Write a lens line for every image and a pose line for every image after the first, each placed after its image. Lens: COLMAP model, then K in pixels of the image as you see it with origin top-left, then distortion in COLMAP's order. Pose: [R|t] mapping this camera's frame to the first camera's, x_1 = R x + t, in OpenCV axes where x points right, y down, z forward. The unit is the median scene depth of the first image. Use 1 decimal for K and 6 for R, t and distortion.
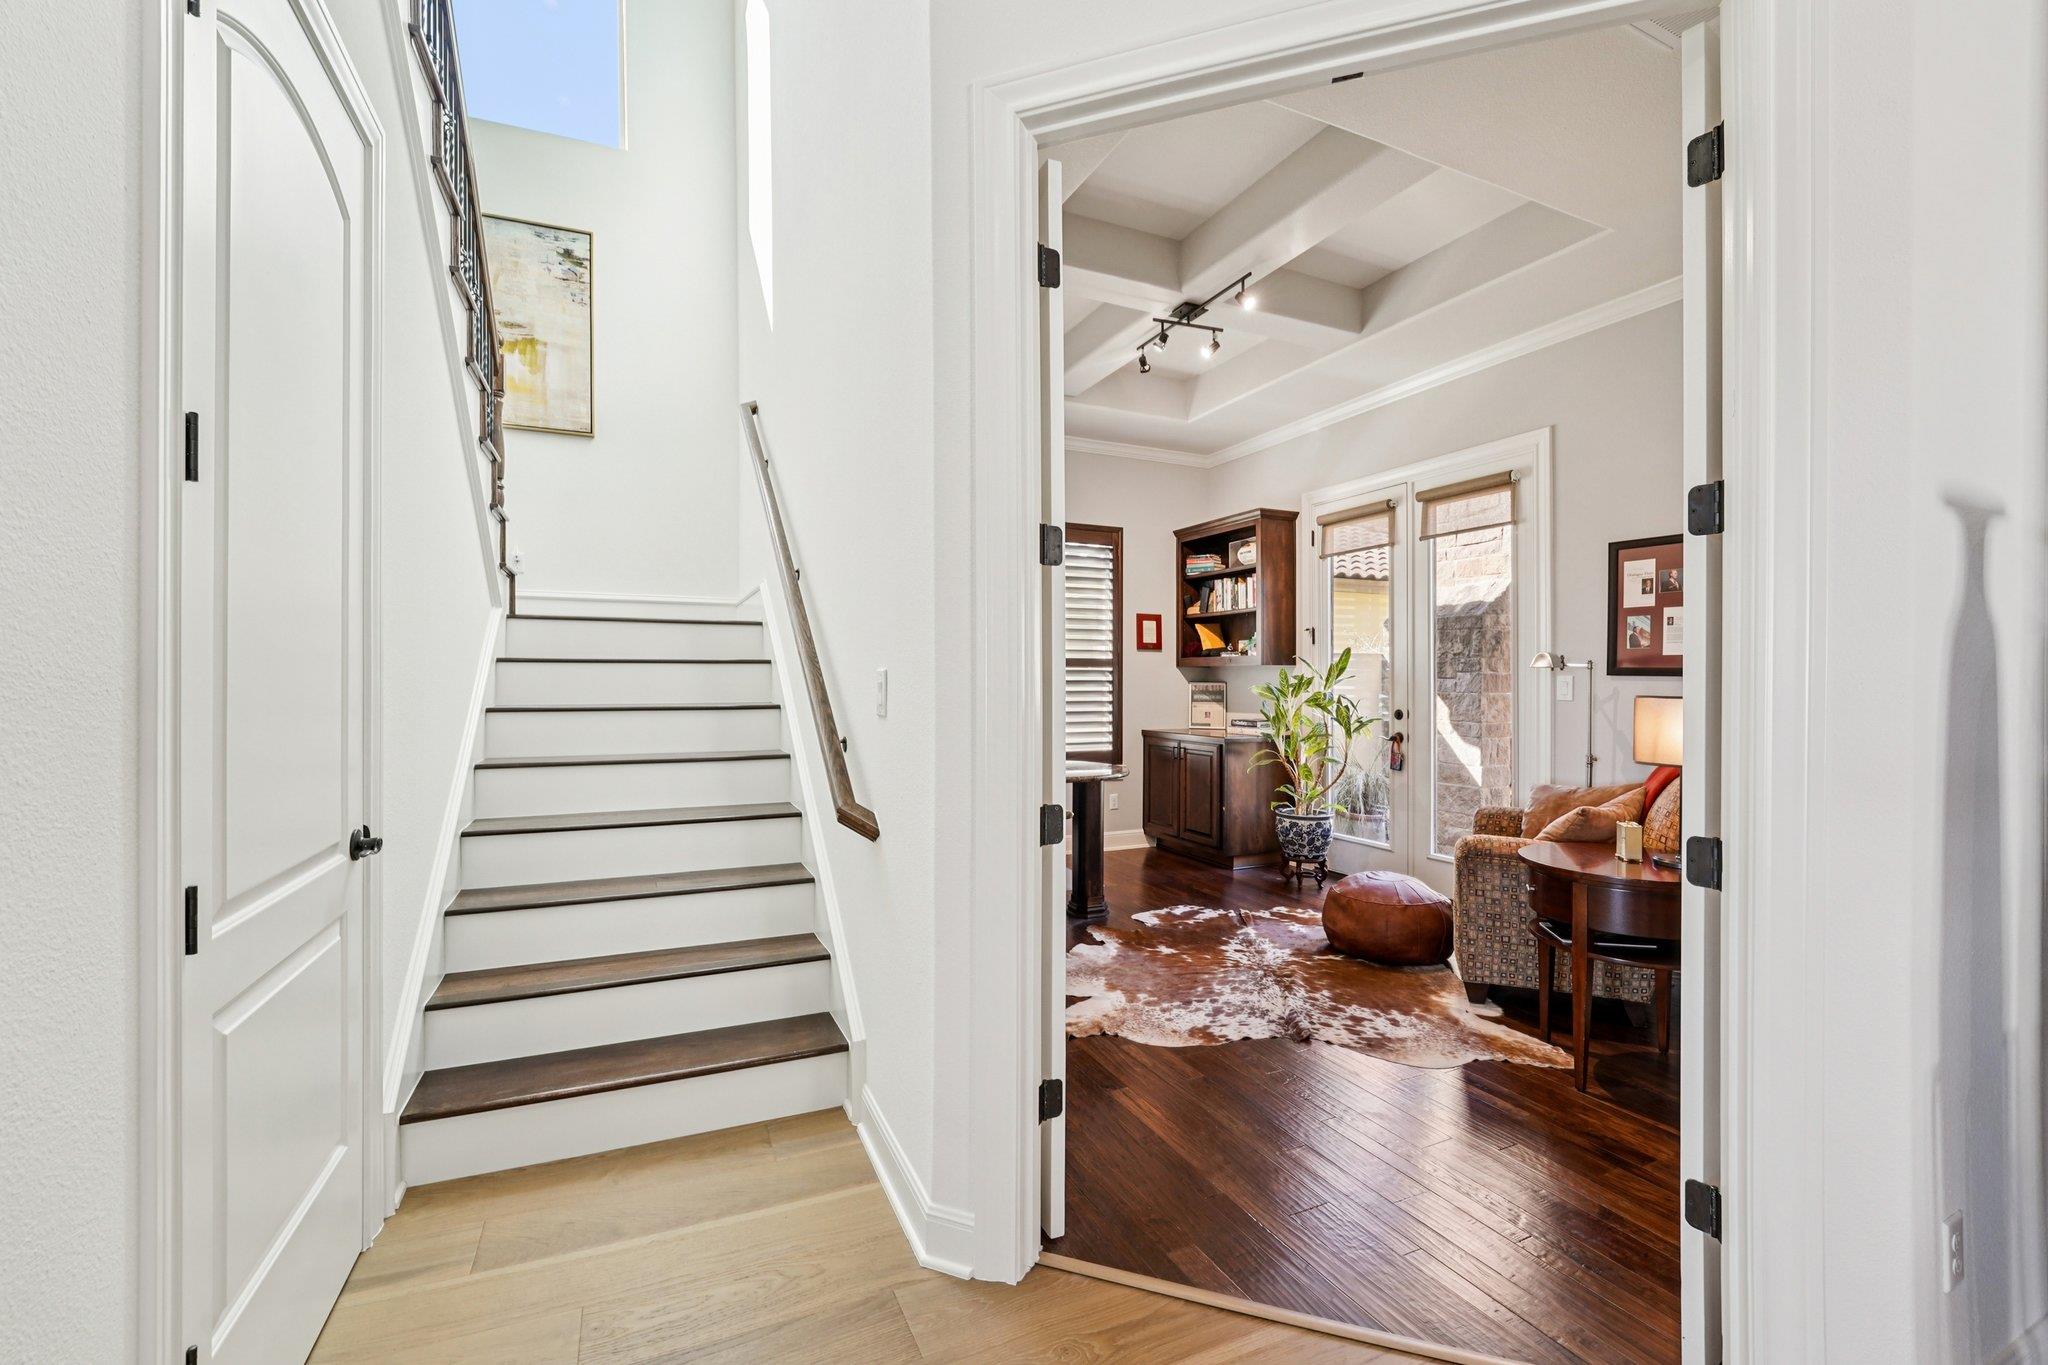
lens RADIAL K [[878.5, 0, 996.5], [0, 878.5, 653.8], [0, 0, 1]] dist [-0.021888, -0.000299]
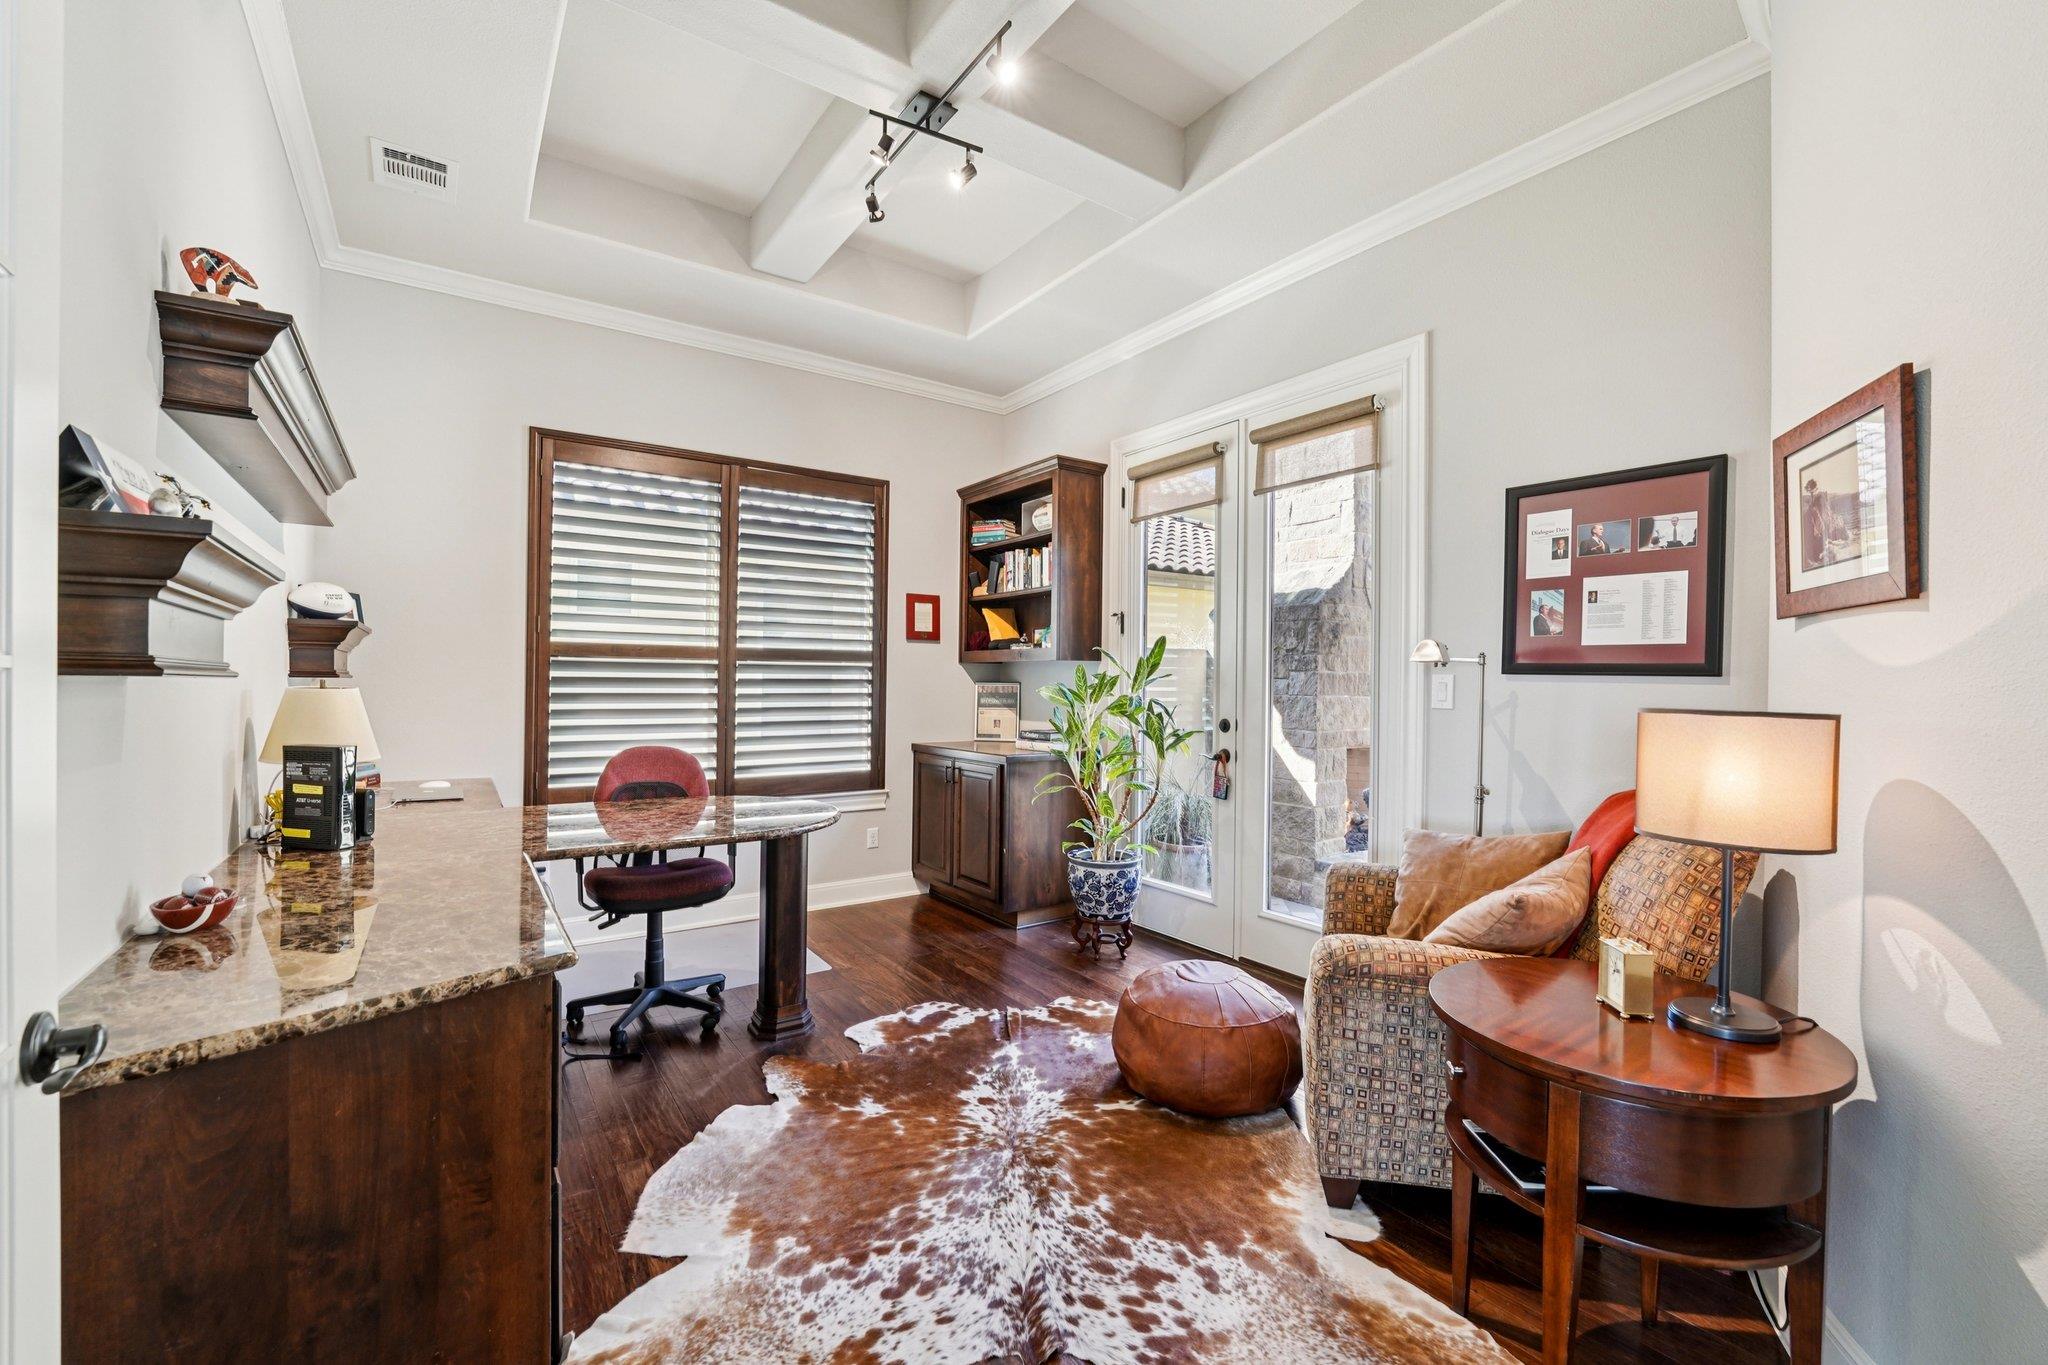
lens RADIAL K [[837.9, 0, 1012.5], [0, 837.9, 674.7], [0, 0, 1]] dist [-0.025146, -0.000176]
pose [[0.983300, 0.004200, 0.181942, 0.161309], [-0.008333, 0.999724, 0.021954, 0.012050], [-0.181799, -0.023103, 0.983064, 0.353190]]
